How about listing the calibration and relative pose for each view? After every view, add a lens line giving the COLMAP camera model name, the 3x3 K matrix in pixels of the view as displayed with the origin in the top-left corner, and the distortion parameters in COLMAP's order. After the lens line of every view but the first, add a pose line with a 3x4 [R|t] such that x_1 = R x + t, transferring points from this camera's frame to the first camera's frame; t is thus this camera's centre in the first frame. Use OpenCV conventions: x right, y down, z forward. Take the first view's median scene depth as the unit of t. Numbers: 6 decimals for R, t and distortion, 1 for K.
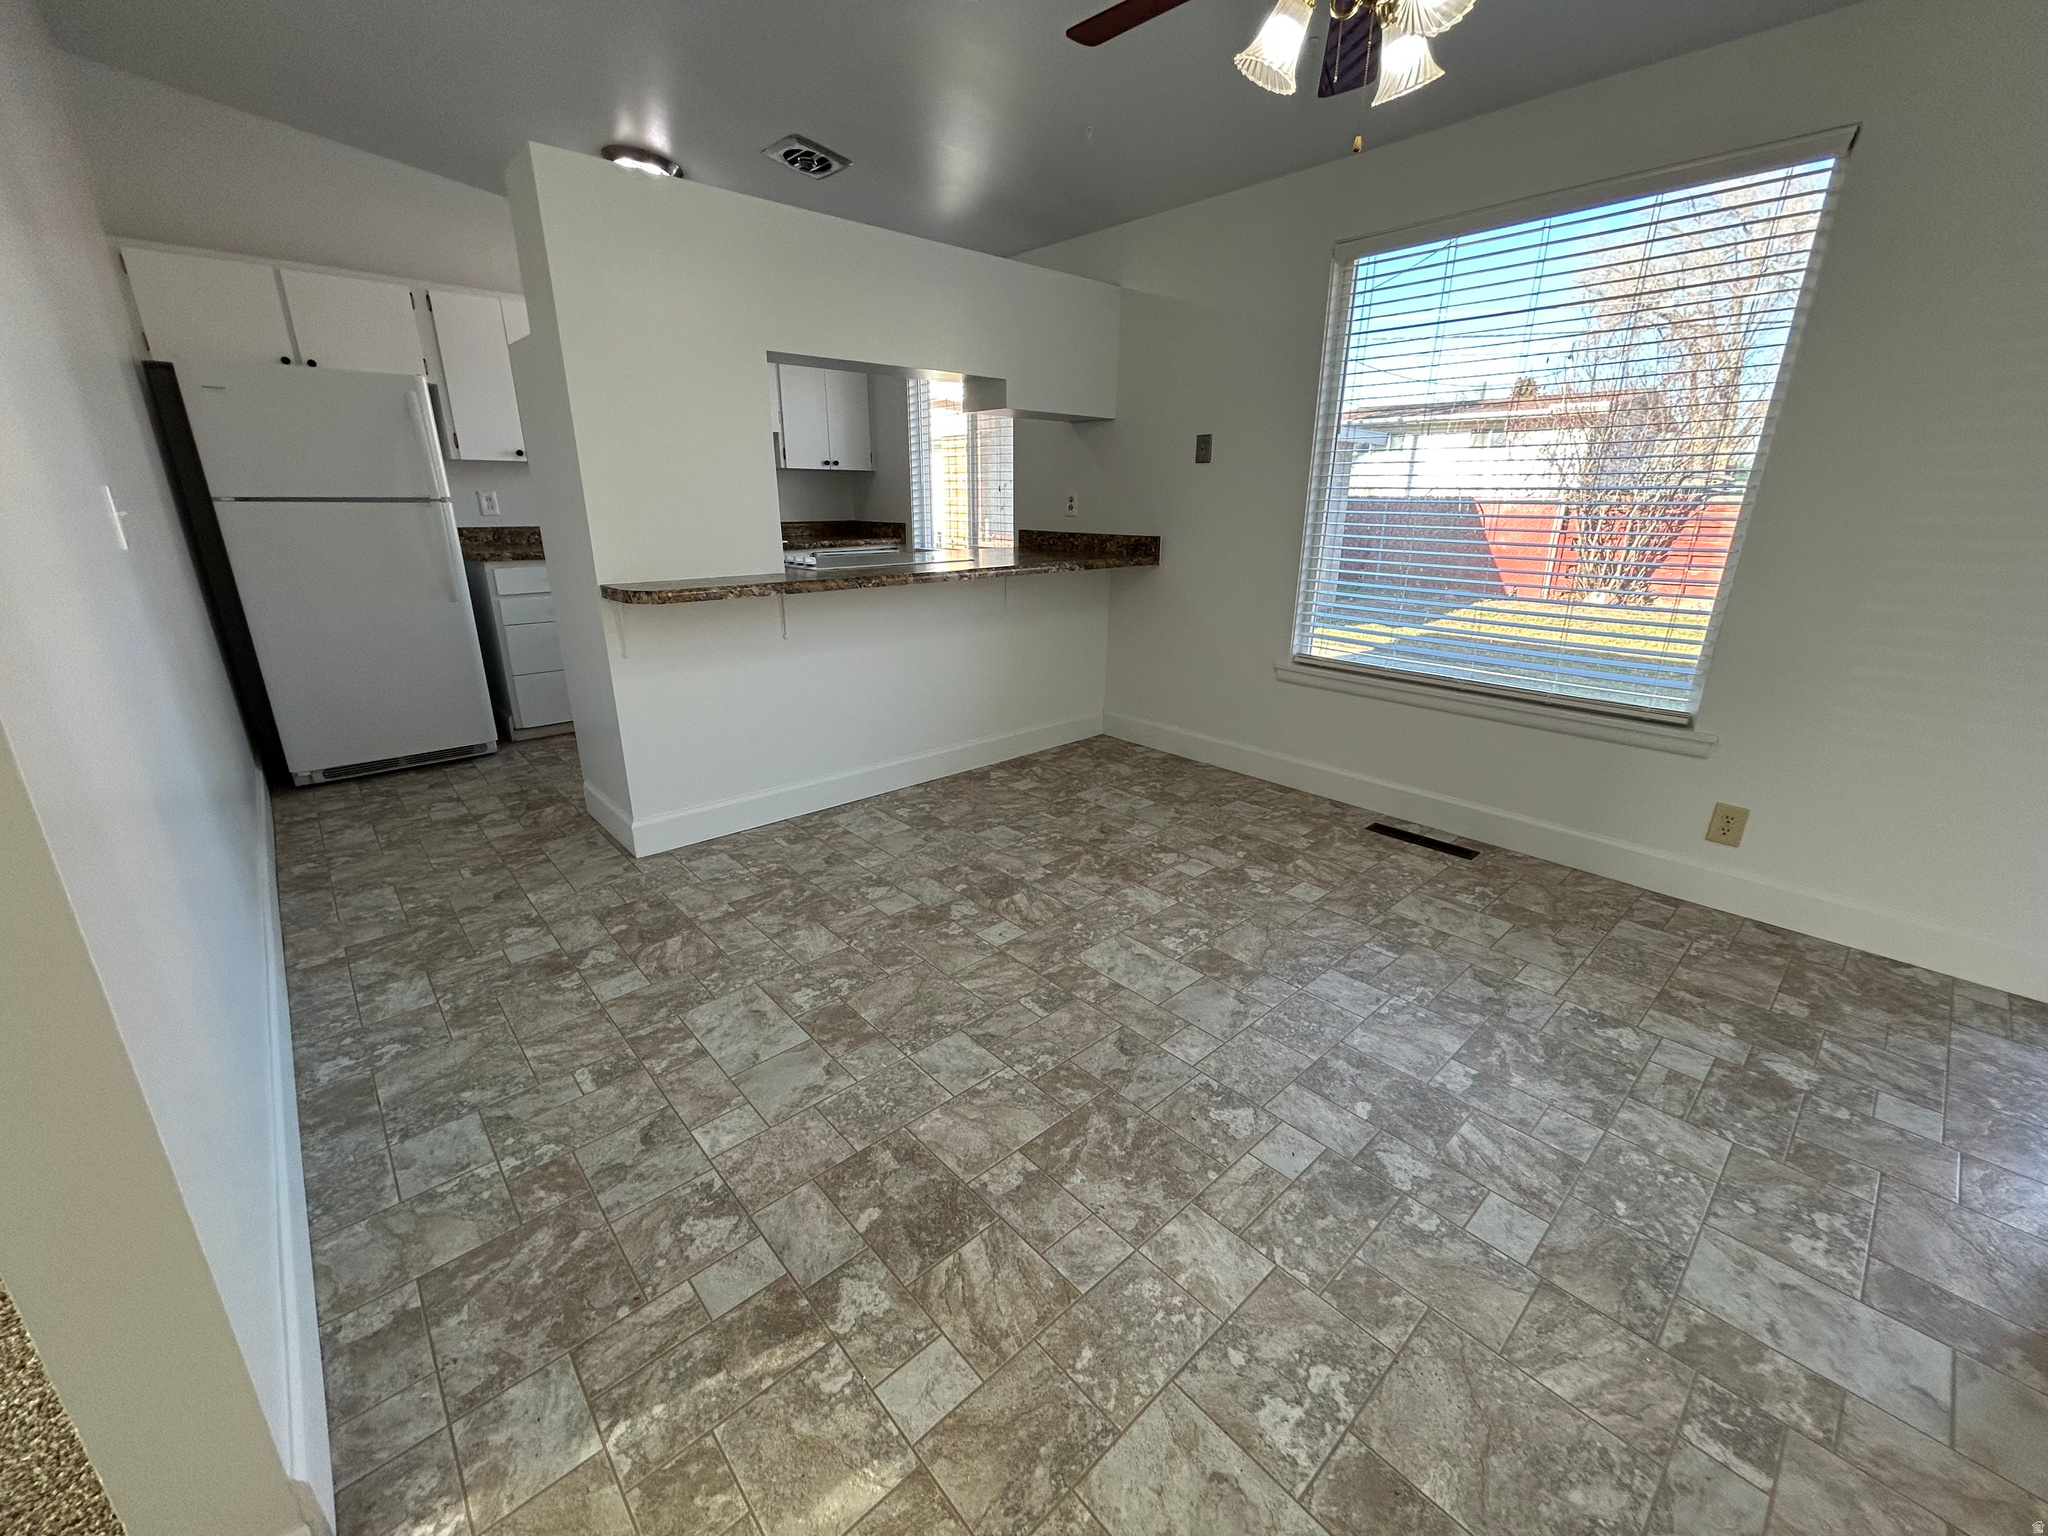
lens RADIAL K [[822.4, 0, 1027.6], [0, 822.4, 769.2], [0, 0, 1]] dist [0.000973, -0.000487]
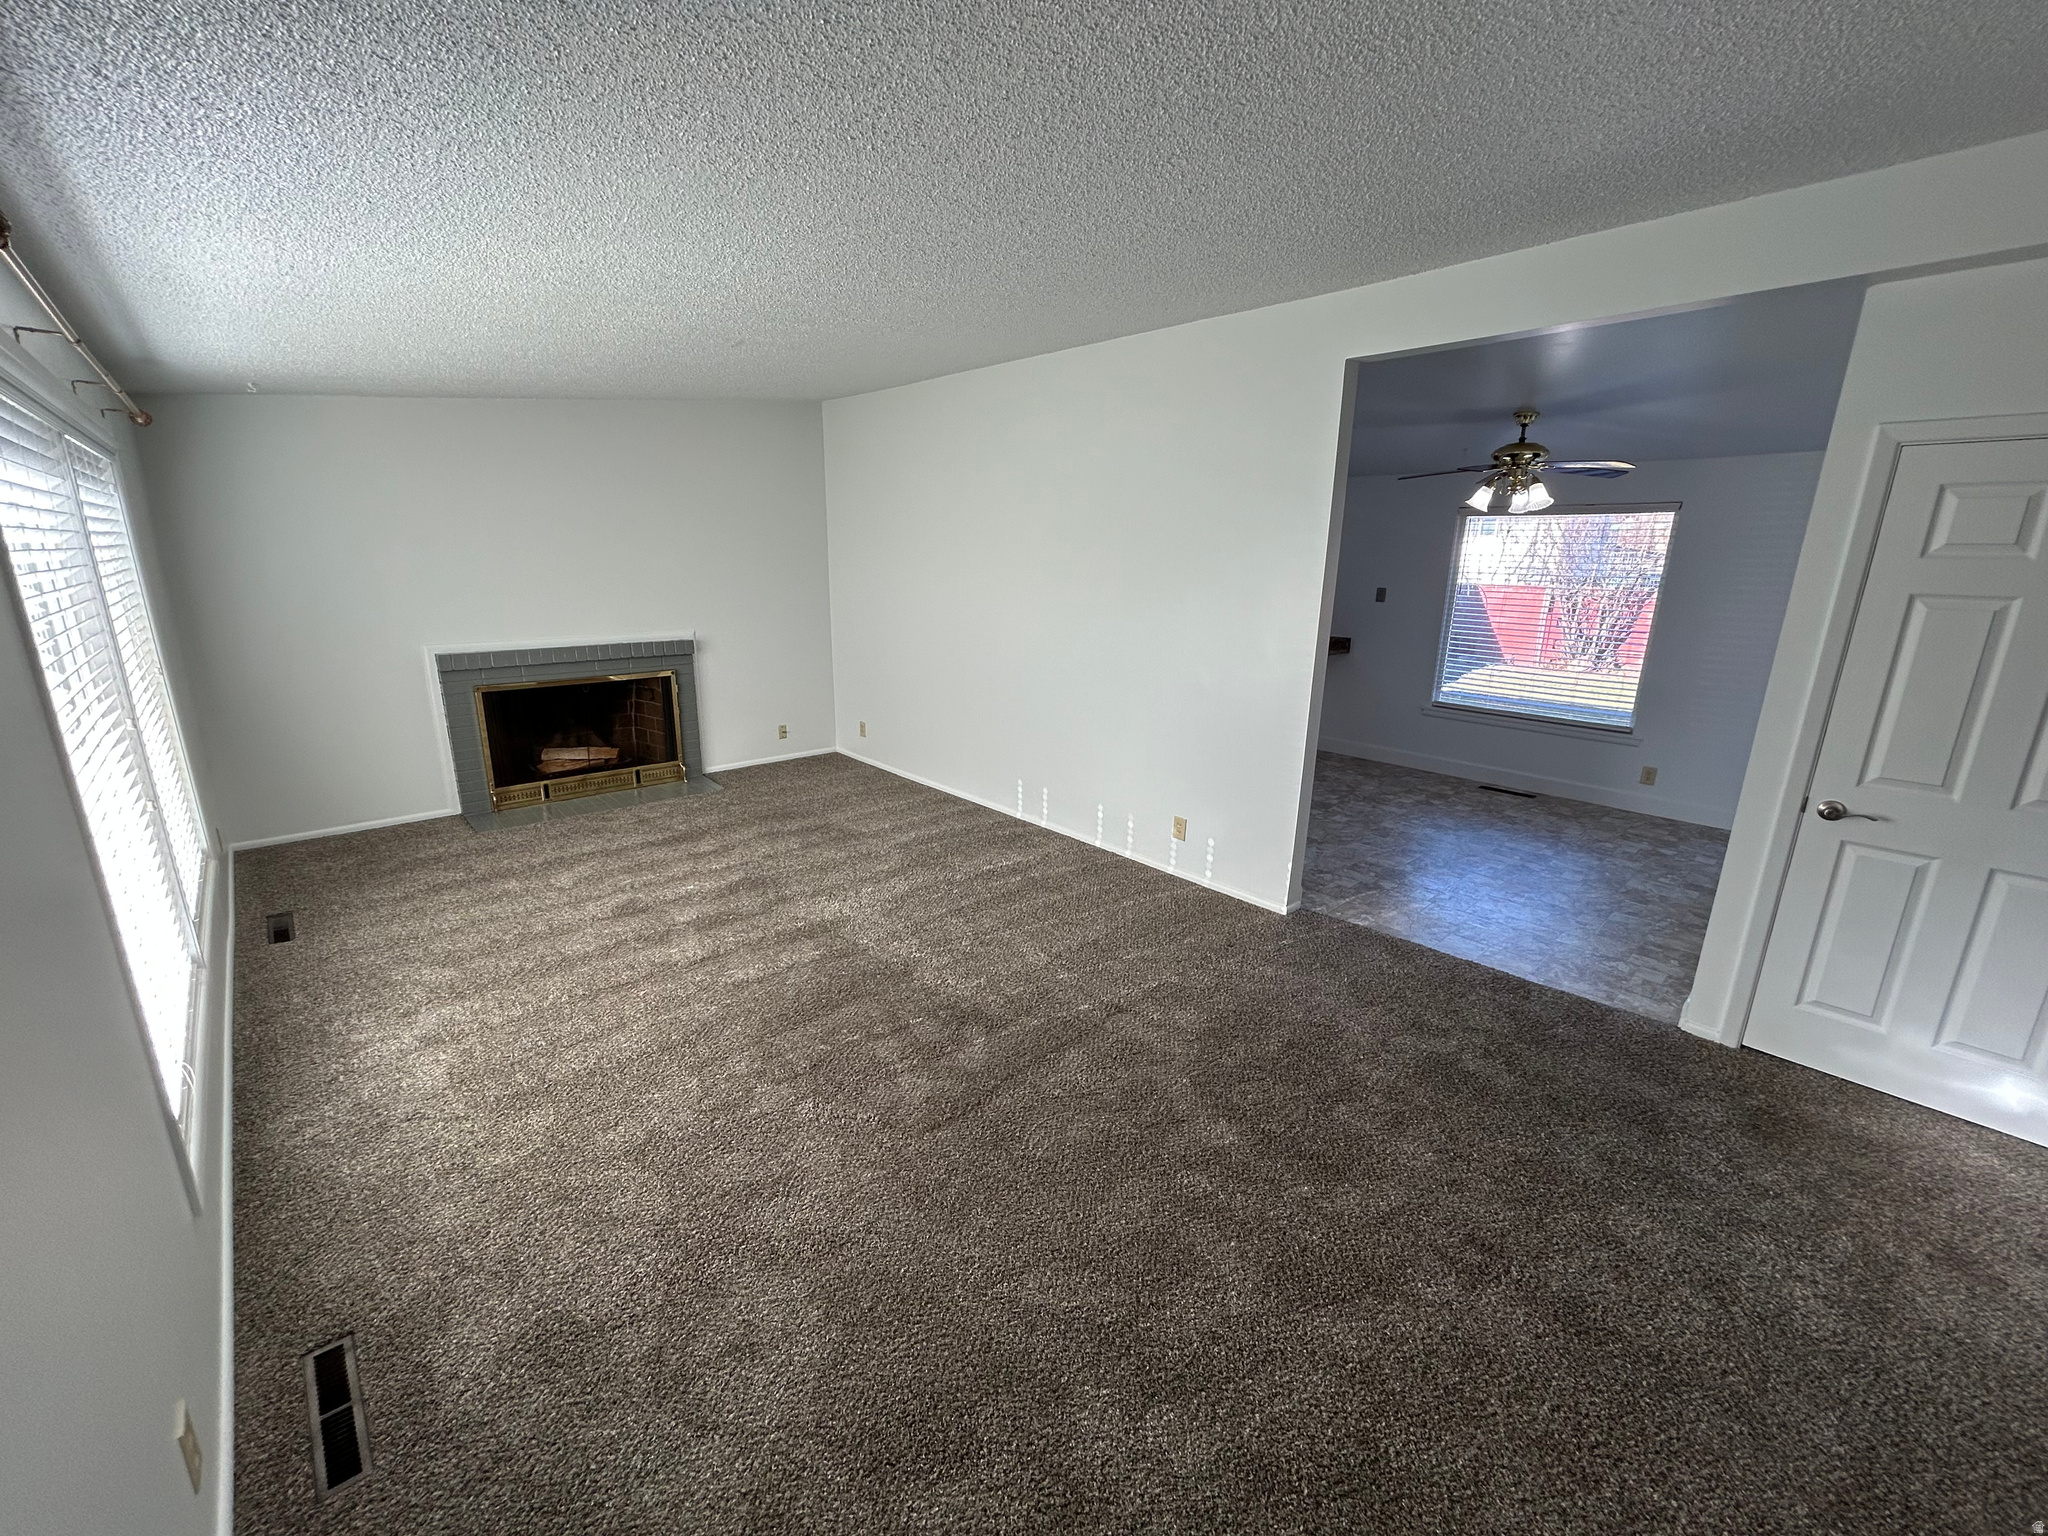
lens RADIAL K [[822.4, 0, 1033.3], [0, 822.4, 770.8], [0, 0, 1]] dist [0.000973, -0.000487]
pose [[0.999745, 0.007191, 0.021397, -0.957671], [-0.005827, 0.997986, -0.063164, 0.219190], [-0.021808, 0.063023, 0.997774, -1.313609]]
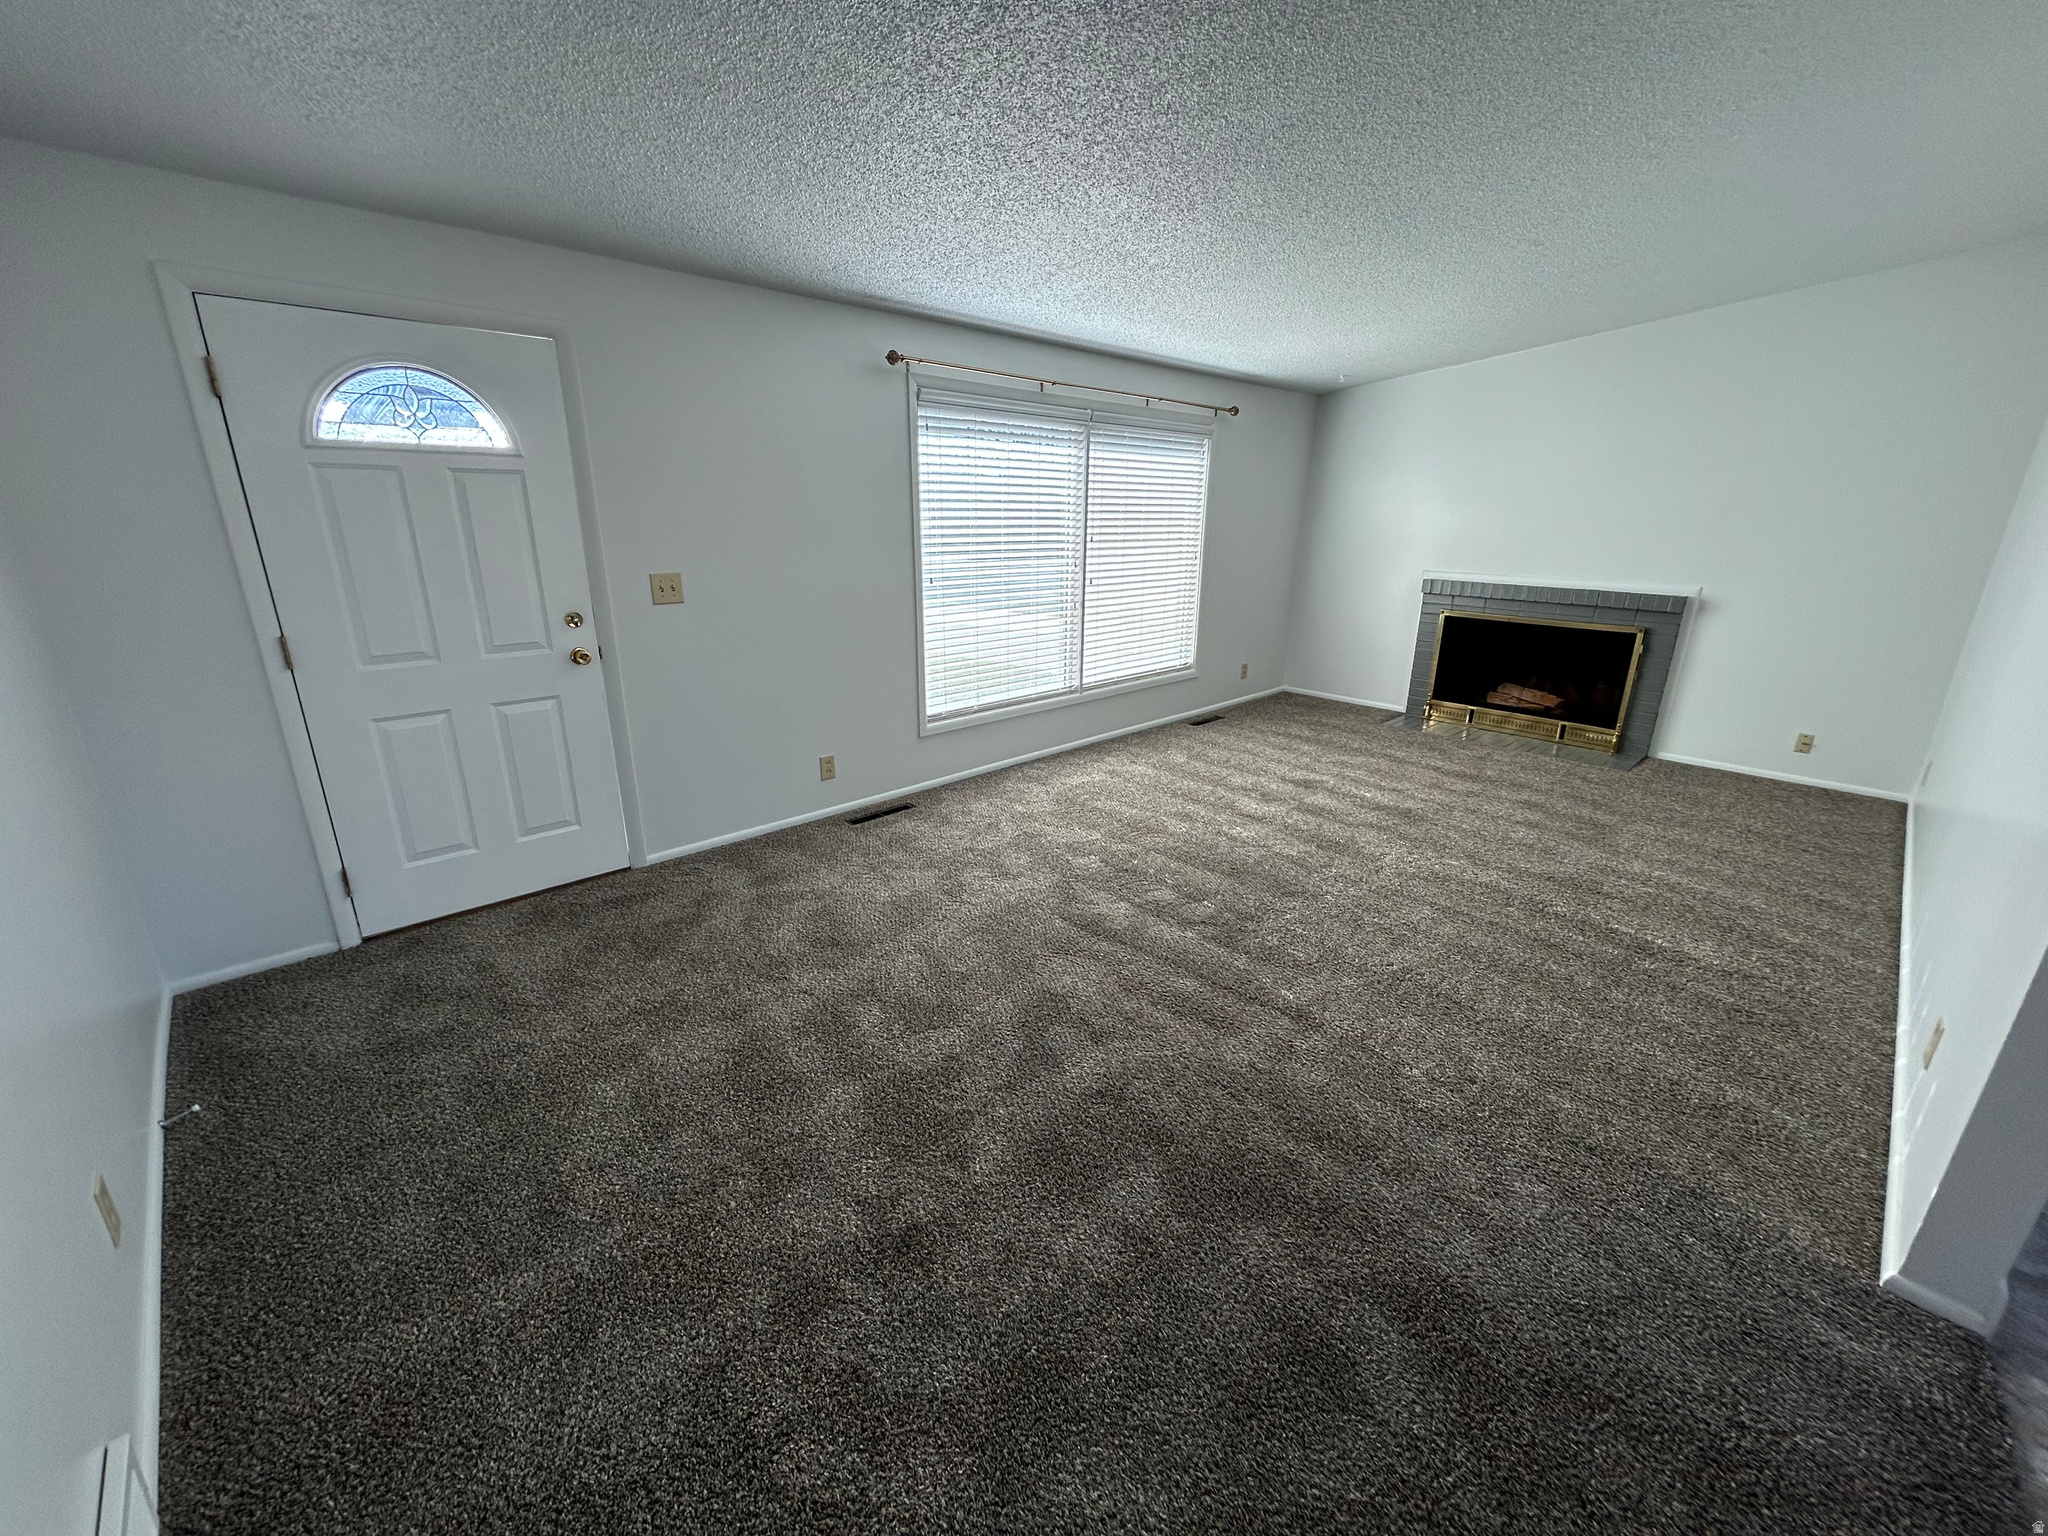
lens RADIAL K [[822.4, 0, 1030.2], [0, 822.4, 778.3], [0, 0, 1]] dist [0.000973, -0.000487]
pose [[0.026377, 0.306769, -0.951418, 0.118887], [-0.327568, 0.901854, 0.281706, 0.048885], [0.944459, 0.304224, 0.124276, -0.538244]]
